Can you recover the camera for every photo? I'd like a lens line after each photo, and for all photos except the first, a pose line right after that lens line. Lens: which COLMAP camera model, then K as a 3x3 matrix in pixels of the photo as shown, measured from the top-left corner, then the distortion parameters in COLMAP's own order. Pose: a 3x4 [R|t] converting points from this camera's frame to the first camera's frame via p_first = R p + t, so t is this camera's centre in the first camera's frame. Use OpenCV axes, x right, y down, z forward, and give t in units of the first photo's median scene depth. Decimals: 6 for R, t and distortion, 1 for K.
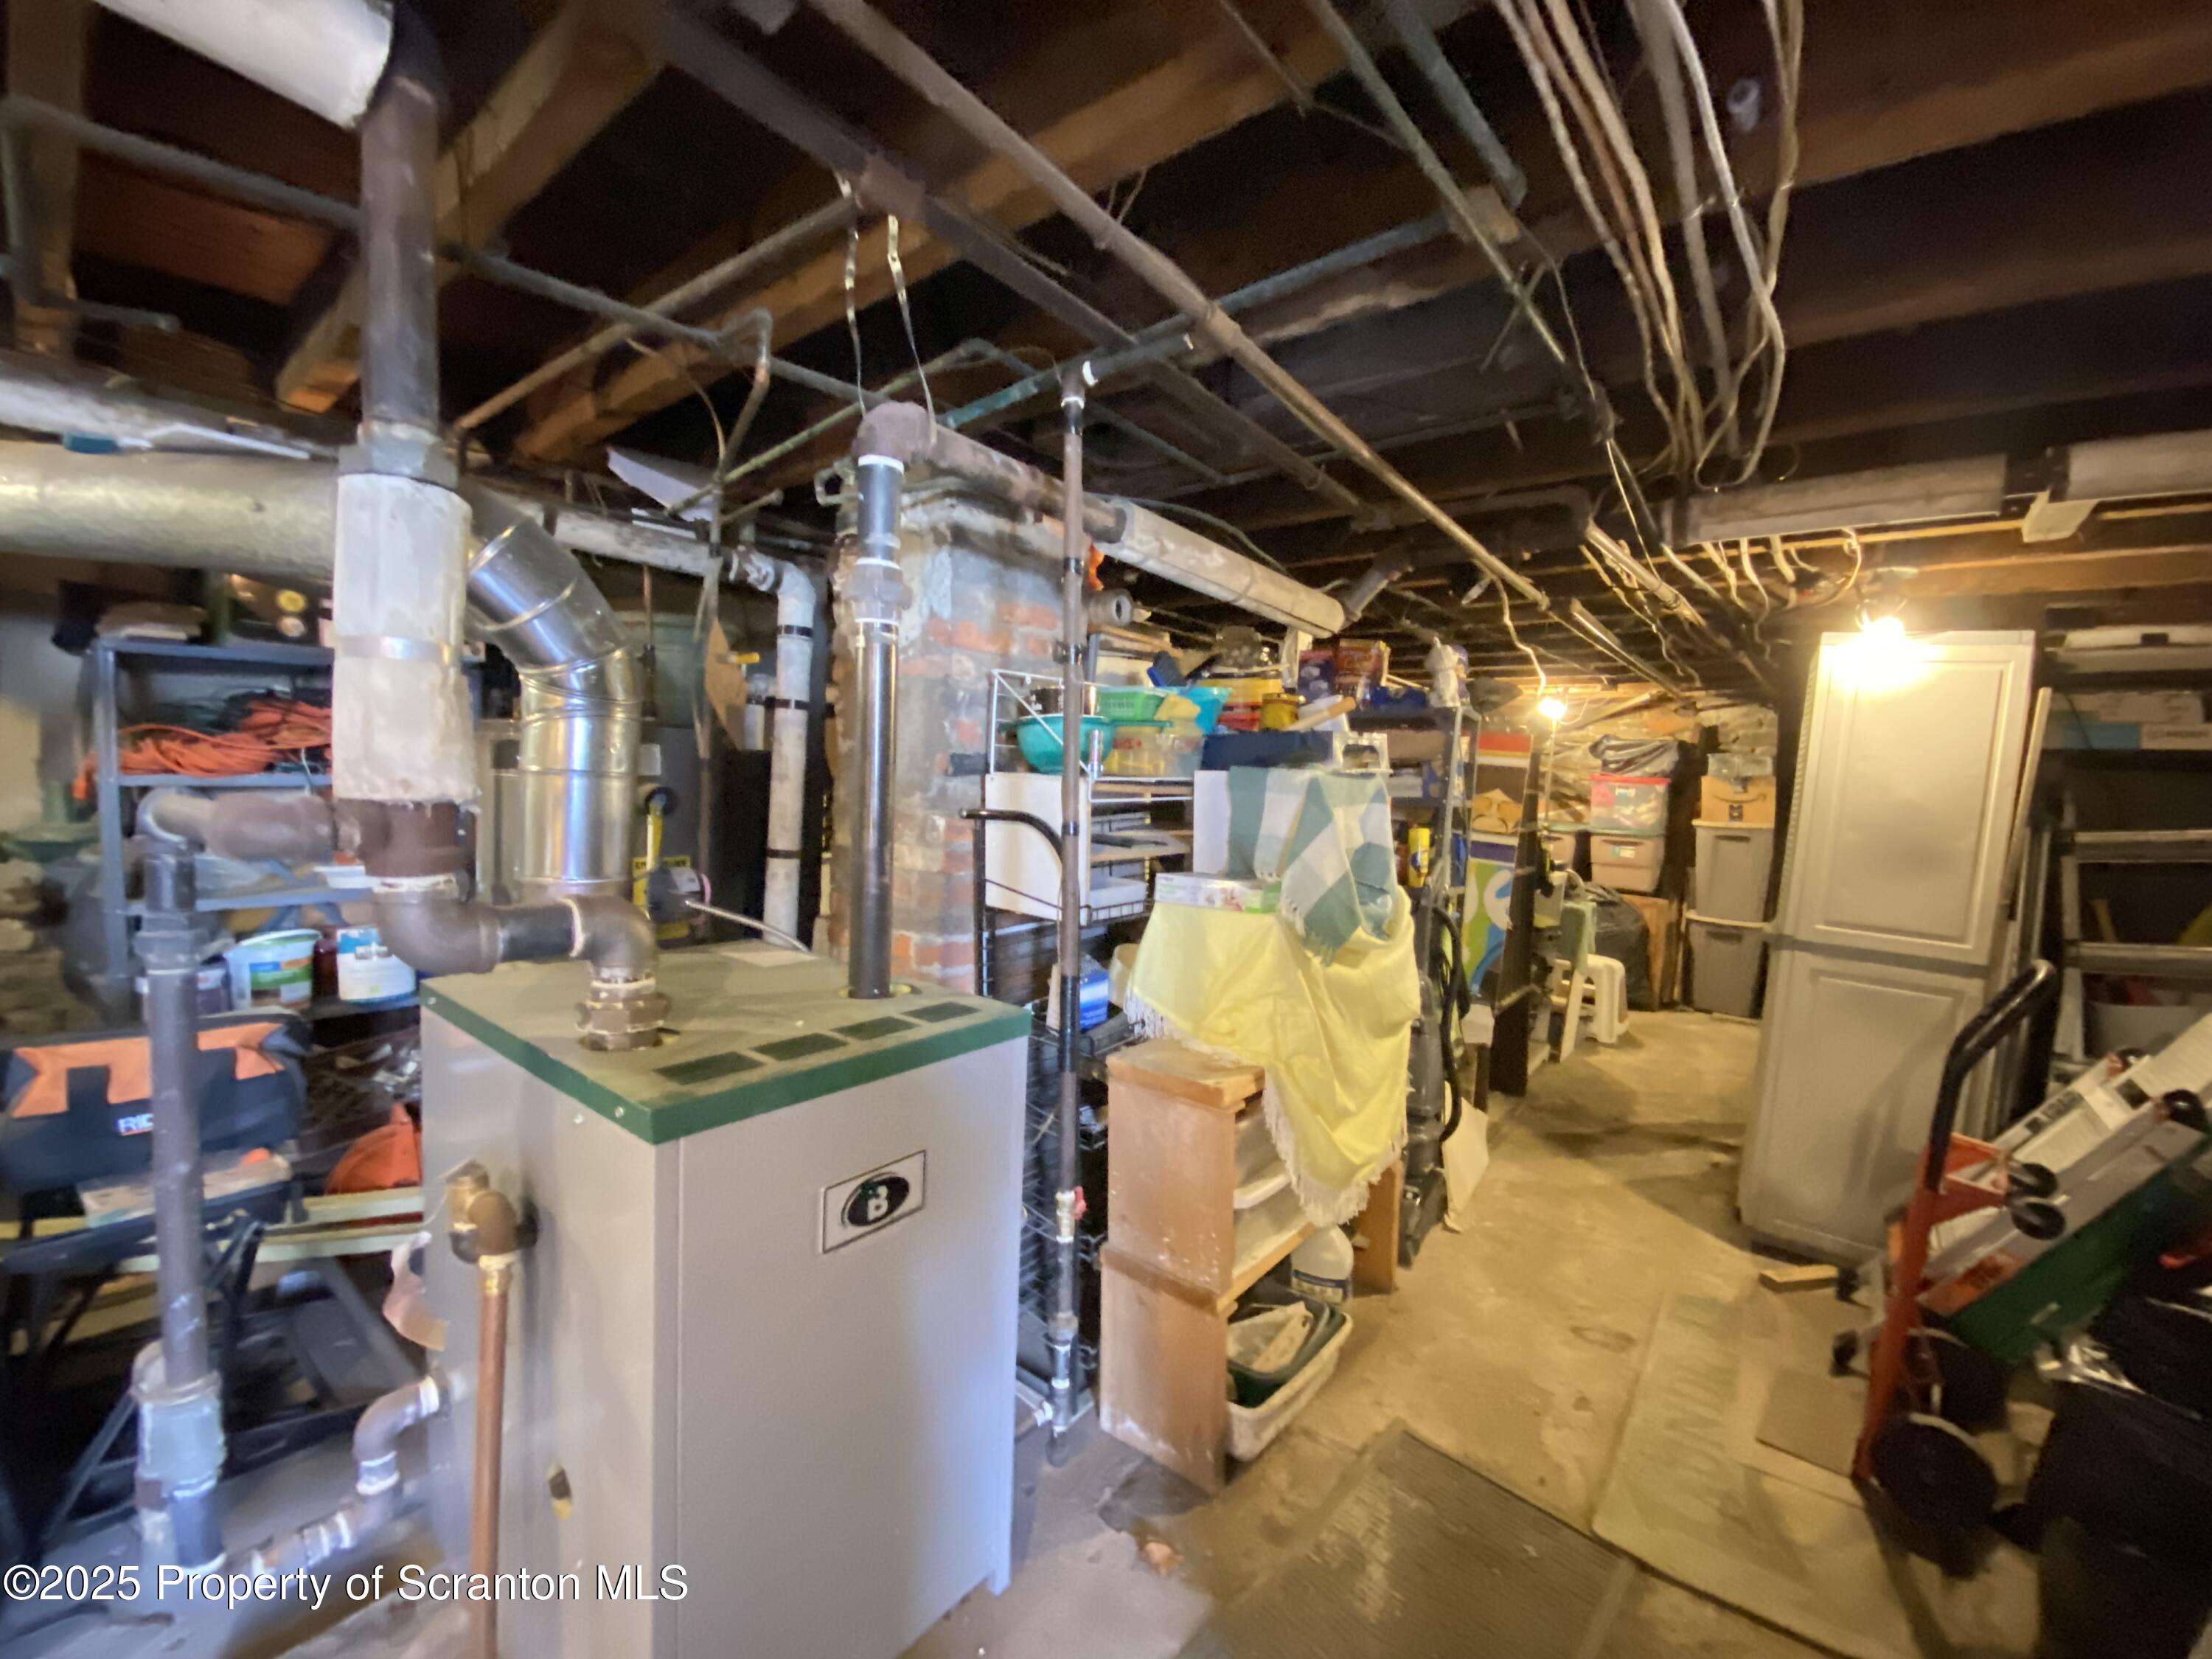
lens RADIAL K [[896.2, 0, 1099.7], [0, 896.2, 822.8], [0, 0, 1]] dist [0.036715, -0.028113]
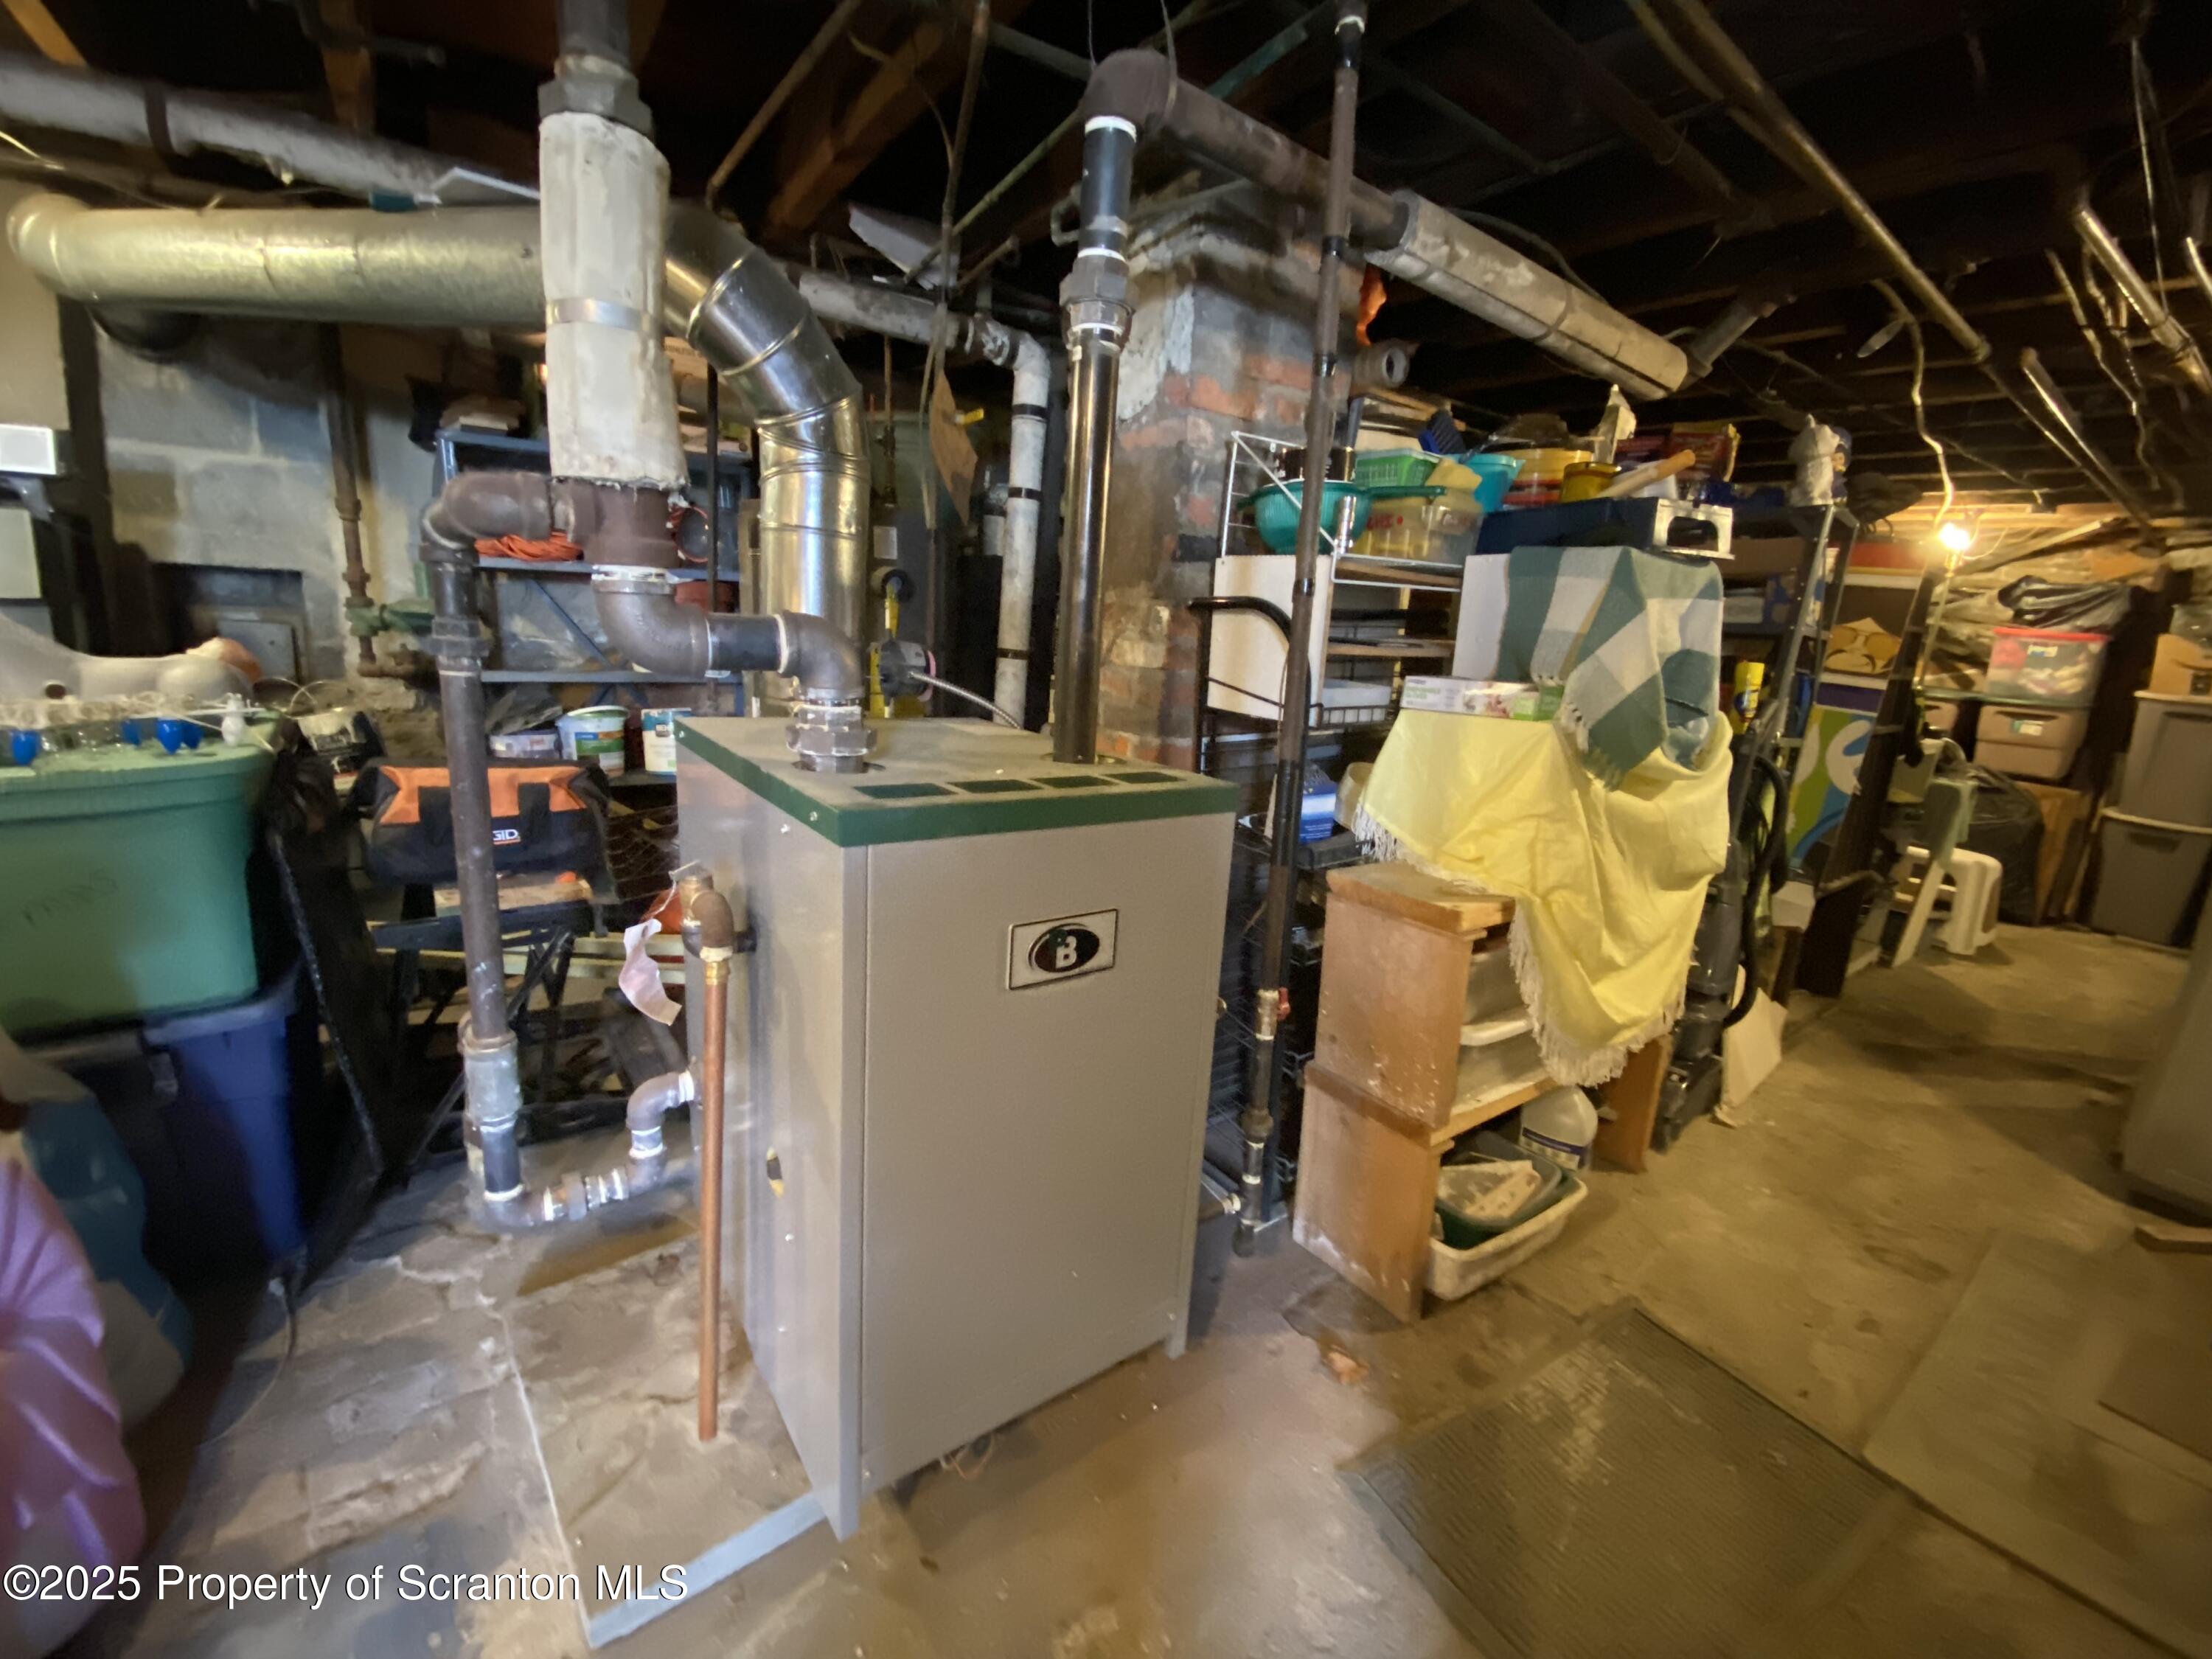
lens RADIAL K [[891.4, 0, 1106.0], [0, 891.4, 829.5], [0, 0, 1]] dist [0.019771, -0.019007]
pose [[0.964421, 0.081744, -0.251417, 0.012468], [-0.043637, 0.987173, 0.153572, 0.081336], [0.260746, -0.137137, 0.955618, 0.073839]]
